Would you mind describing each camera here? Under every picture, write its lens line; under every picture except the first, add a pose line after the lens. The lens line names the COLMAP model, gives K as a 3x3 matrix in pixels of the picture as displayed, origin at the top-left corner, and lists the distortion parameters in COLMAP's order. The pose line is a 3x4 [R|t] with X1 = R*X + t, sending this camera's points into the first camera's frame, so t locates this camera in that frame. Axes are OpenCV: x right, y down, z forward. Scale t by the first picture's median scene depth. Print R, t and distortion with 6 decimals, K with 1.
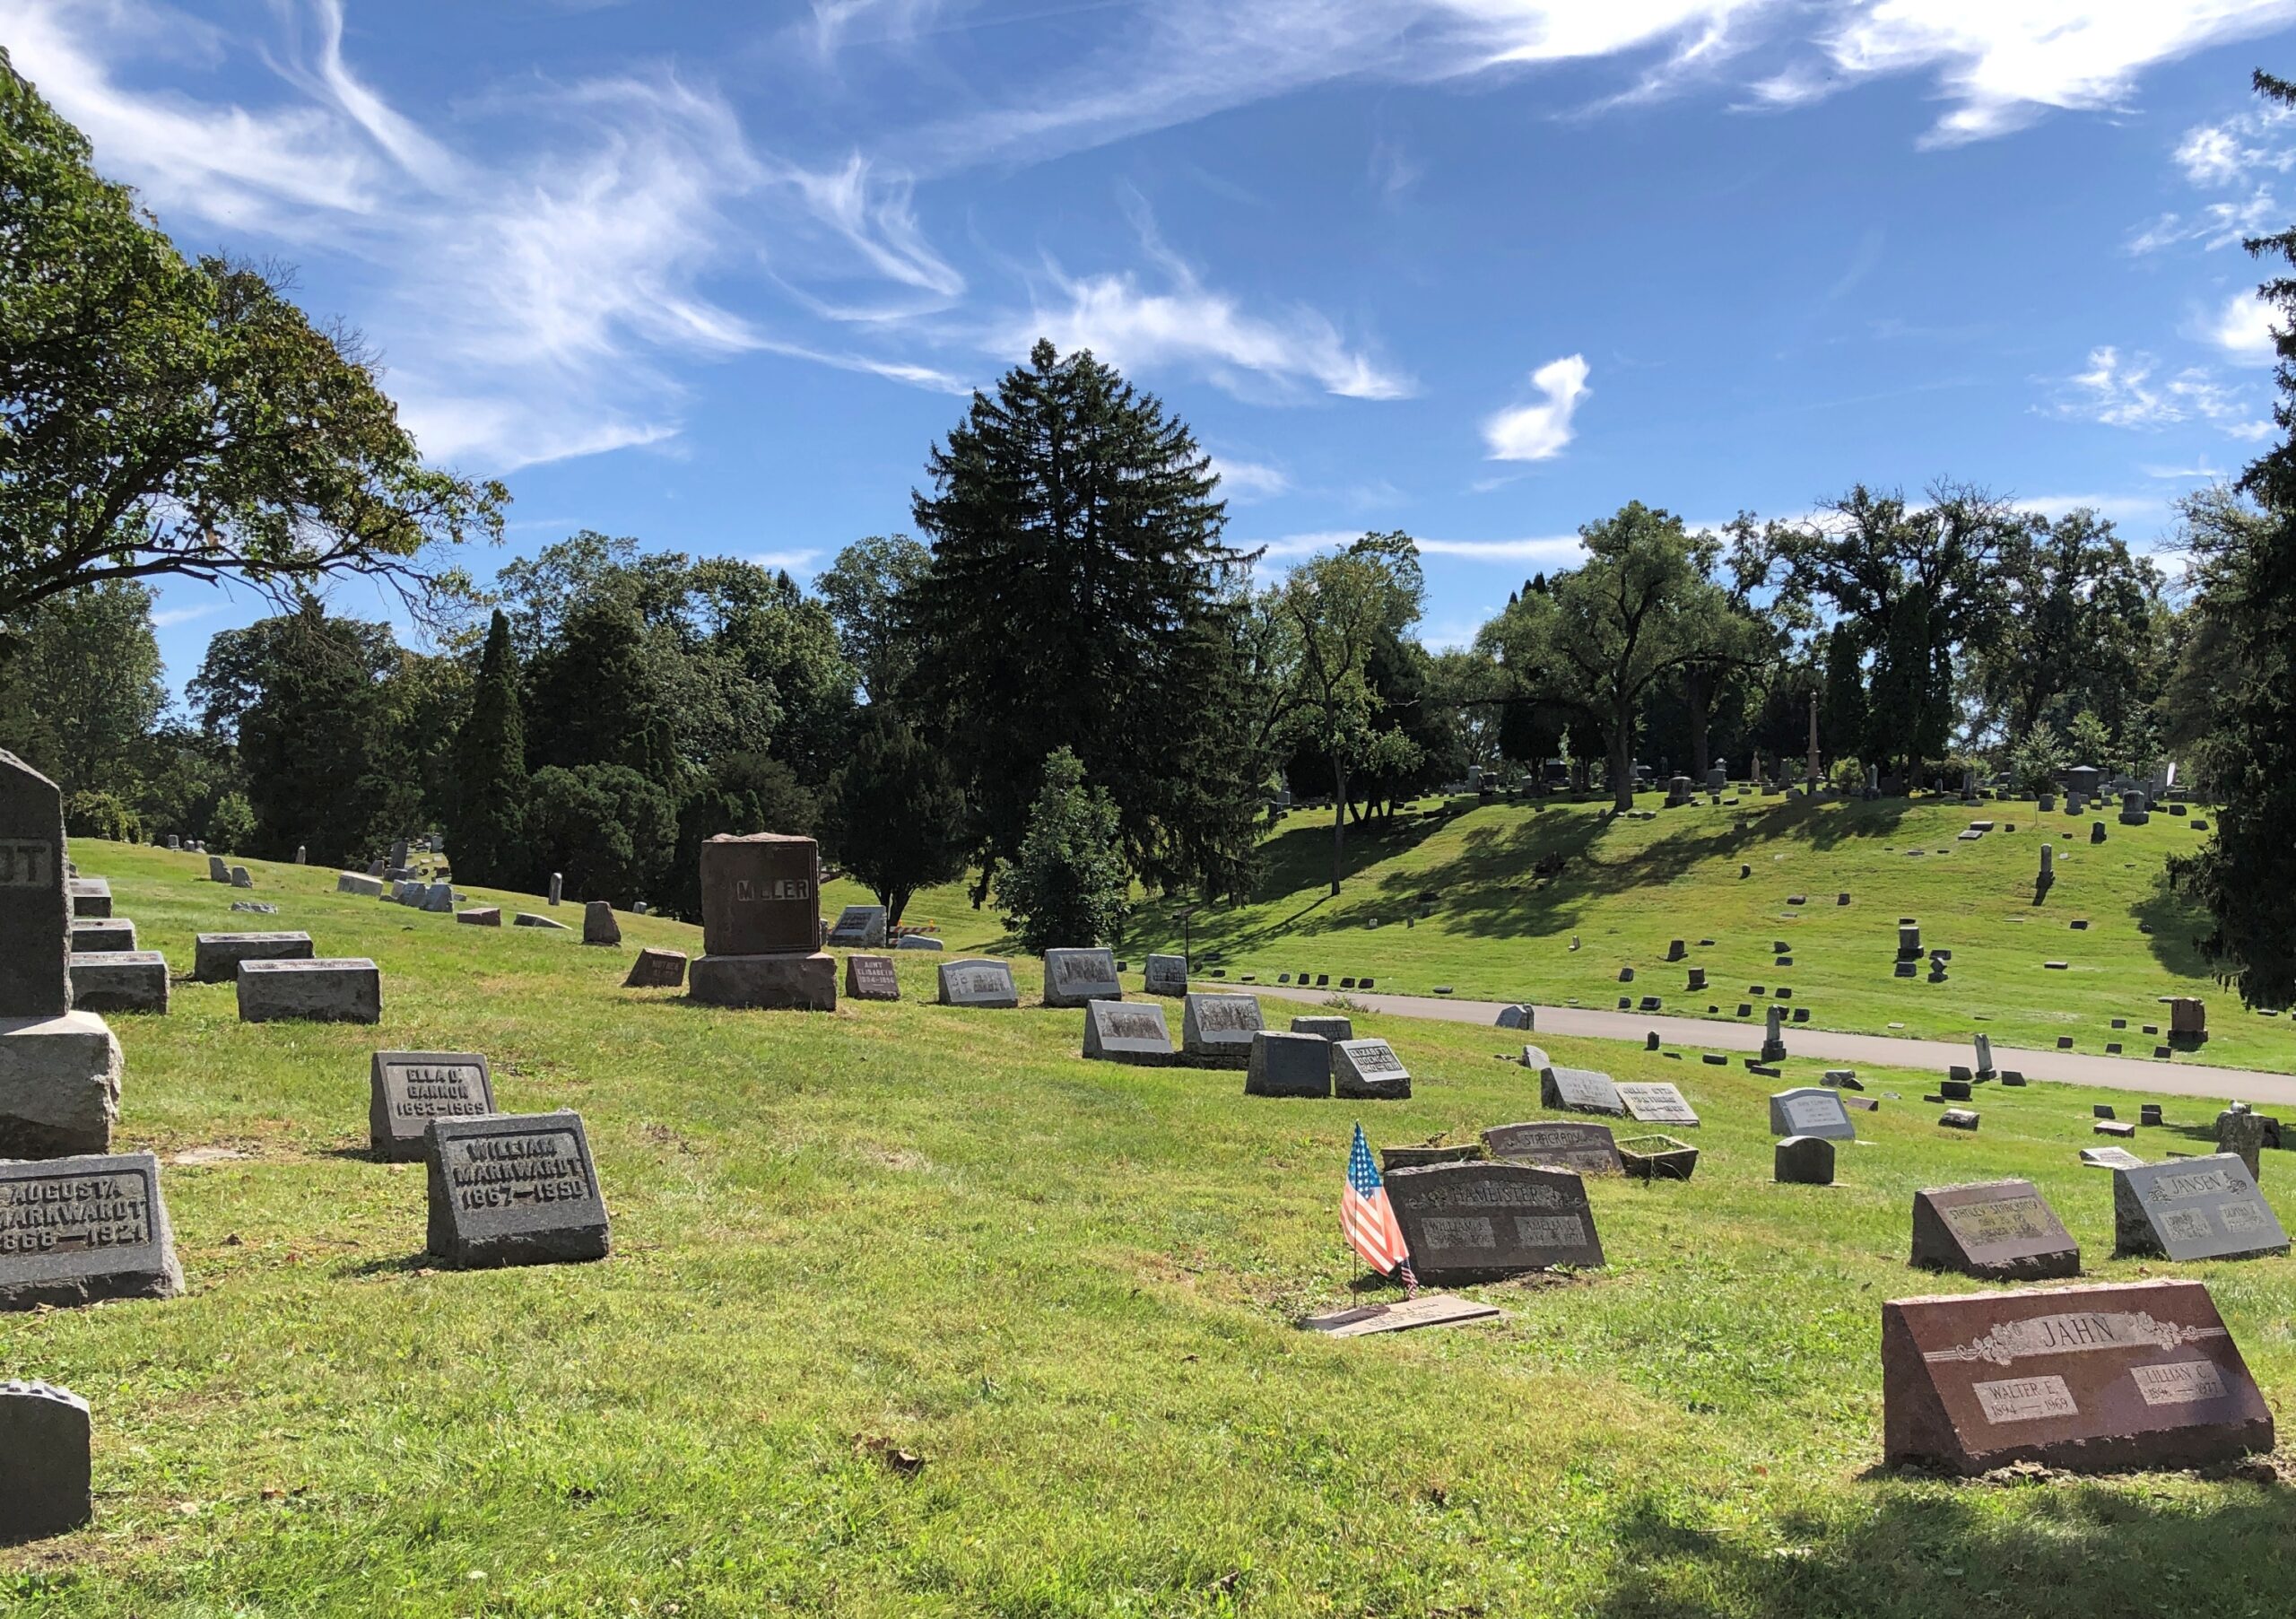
lens RADIAL K [[1822.7, 0, 1146.9], [0, 1822.7, 819.3], [0, 0, 1]] dist [0.008600, 0.015170]
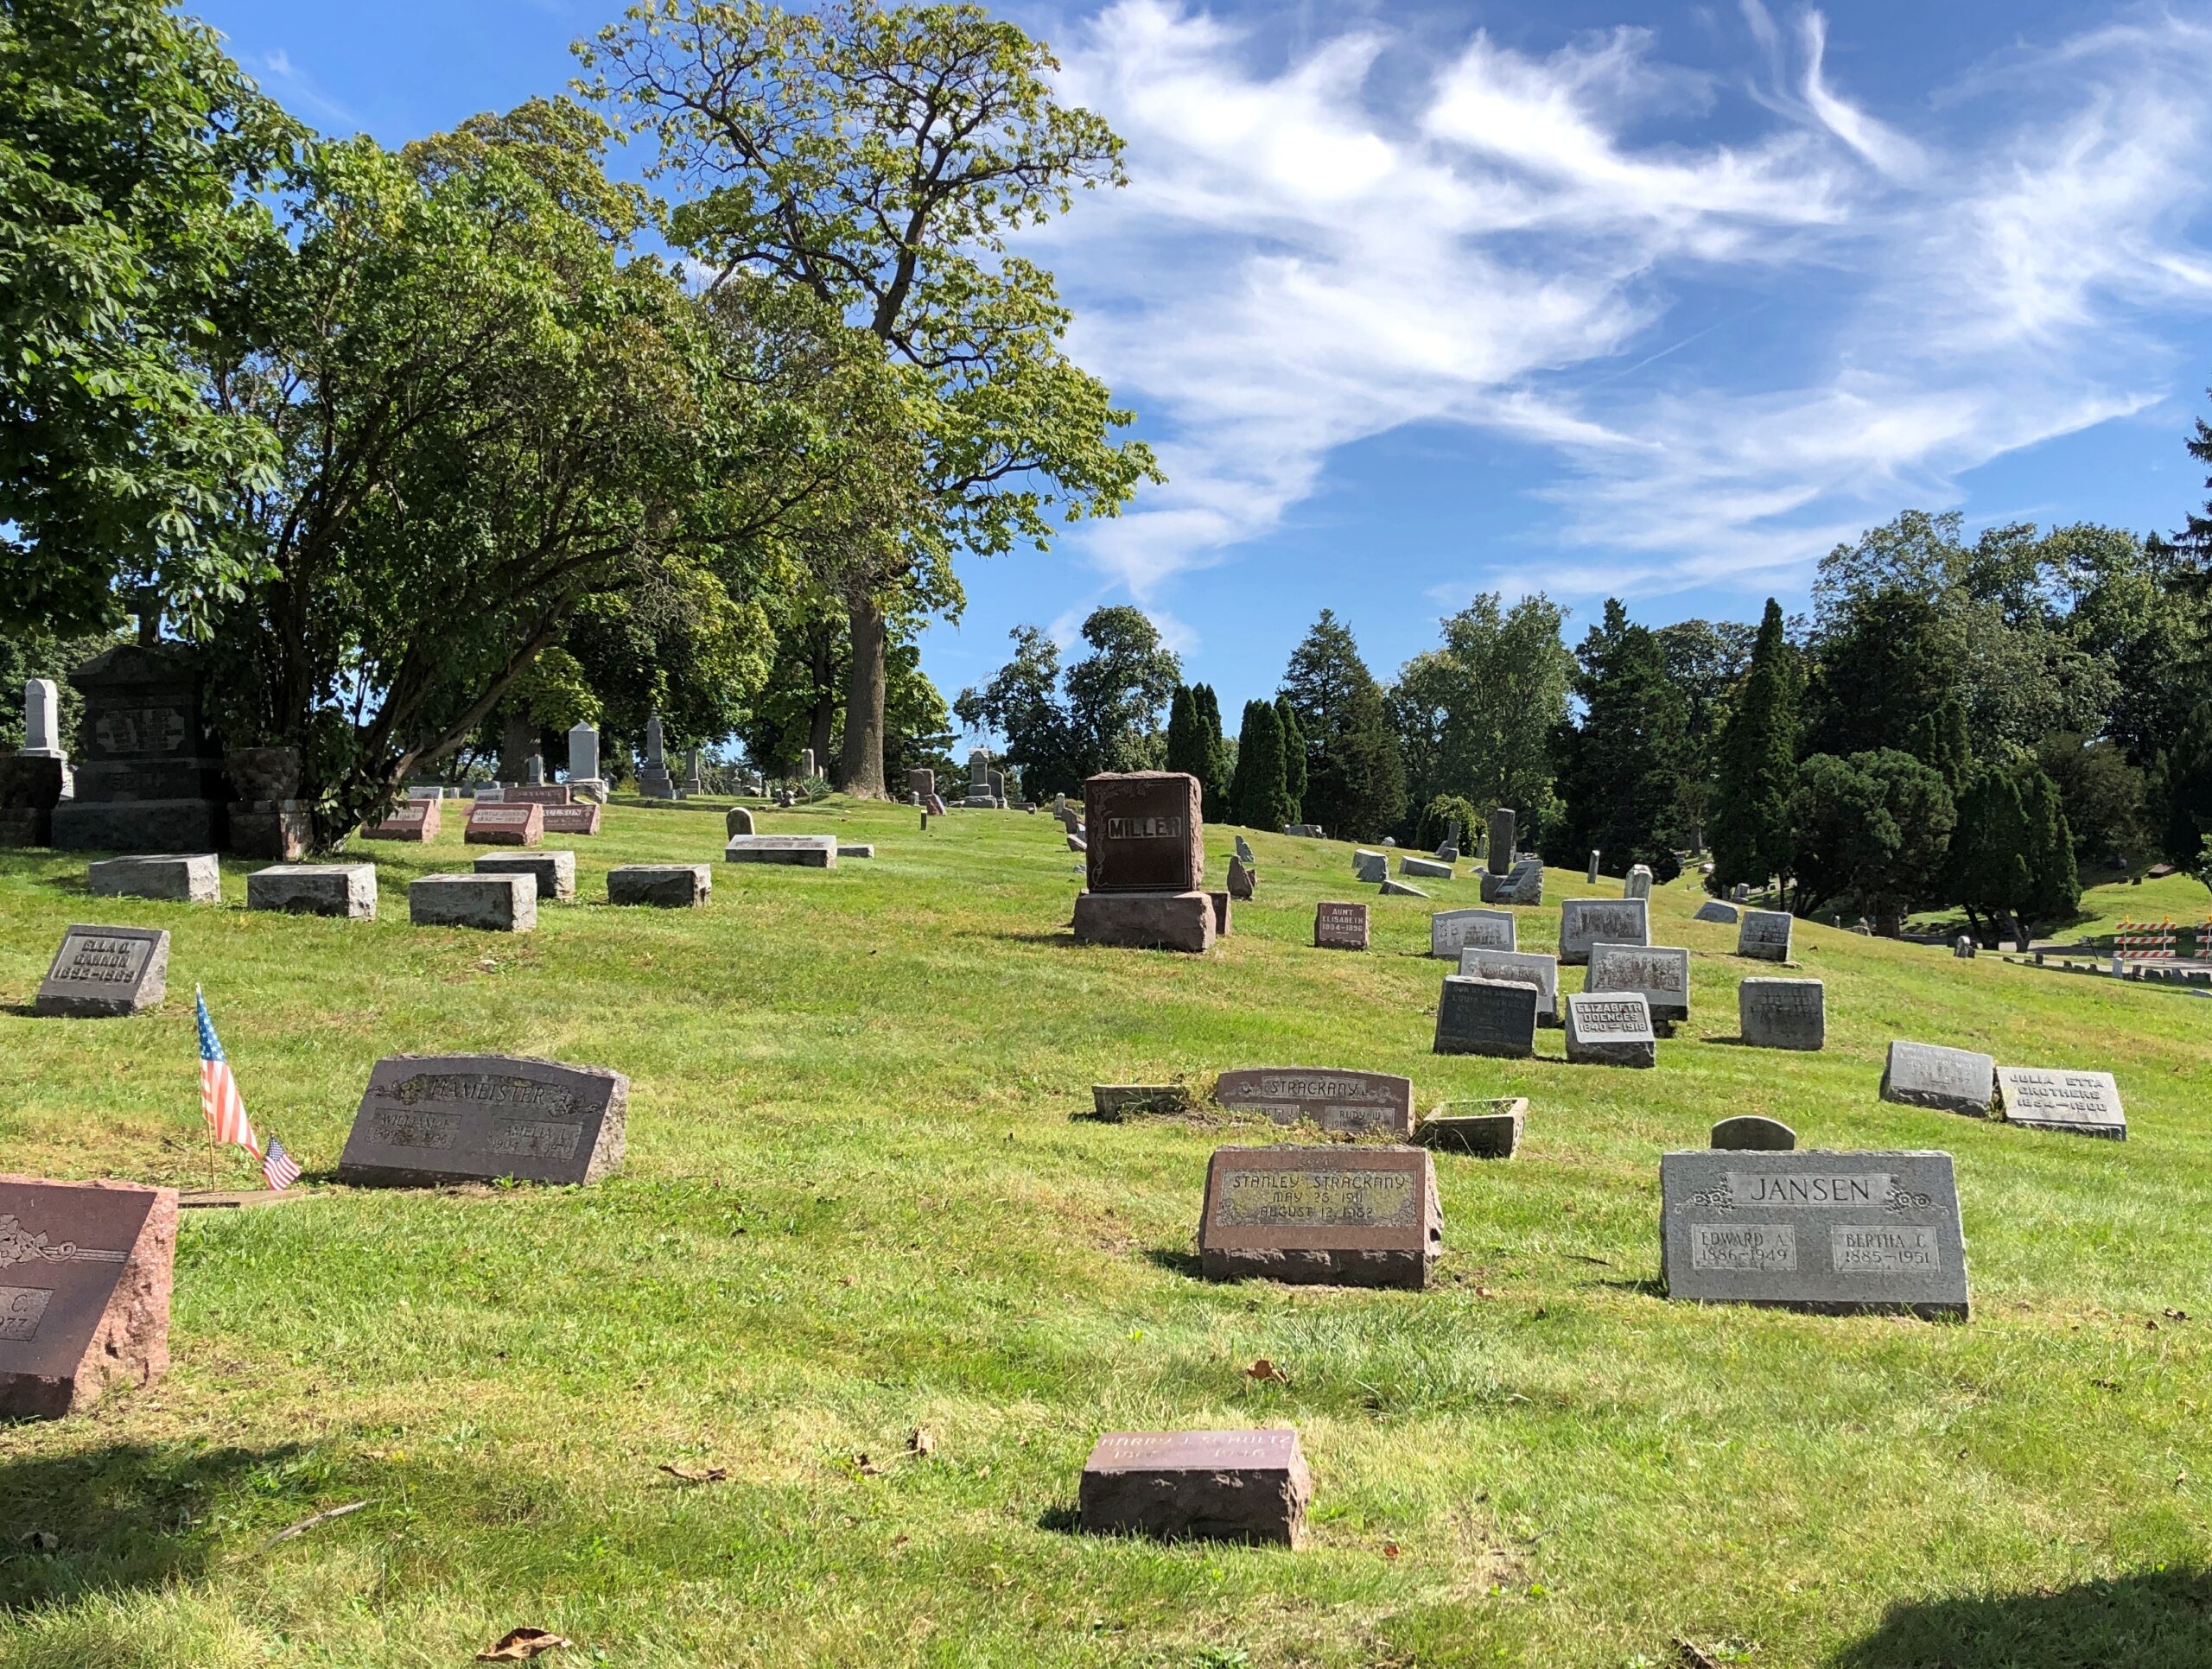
lens RADIAL K [[1871.6, 0, 1105.5], [0, 1871.6, 829.6], [0, 0, 1]] dist [-0.007344, 0.008298]
pose [[0.842693, -0.014209, -0.538207, -0.208197], [0.024410, 0.999632, 0.011829, -0.018718], [0.537841, -0.023105, 0.842730, -0.088168]]
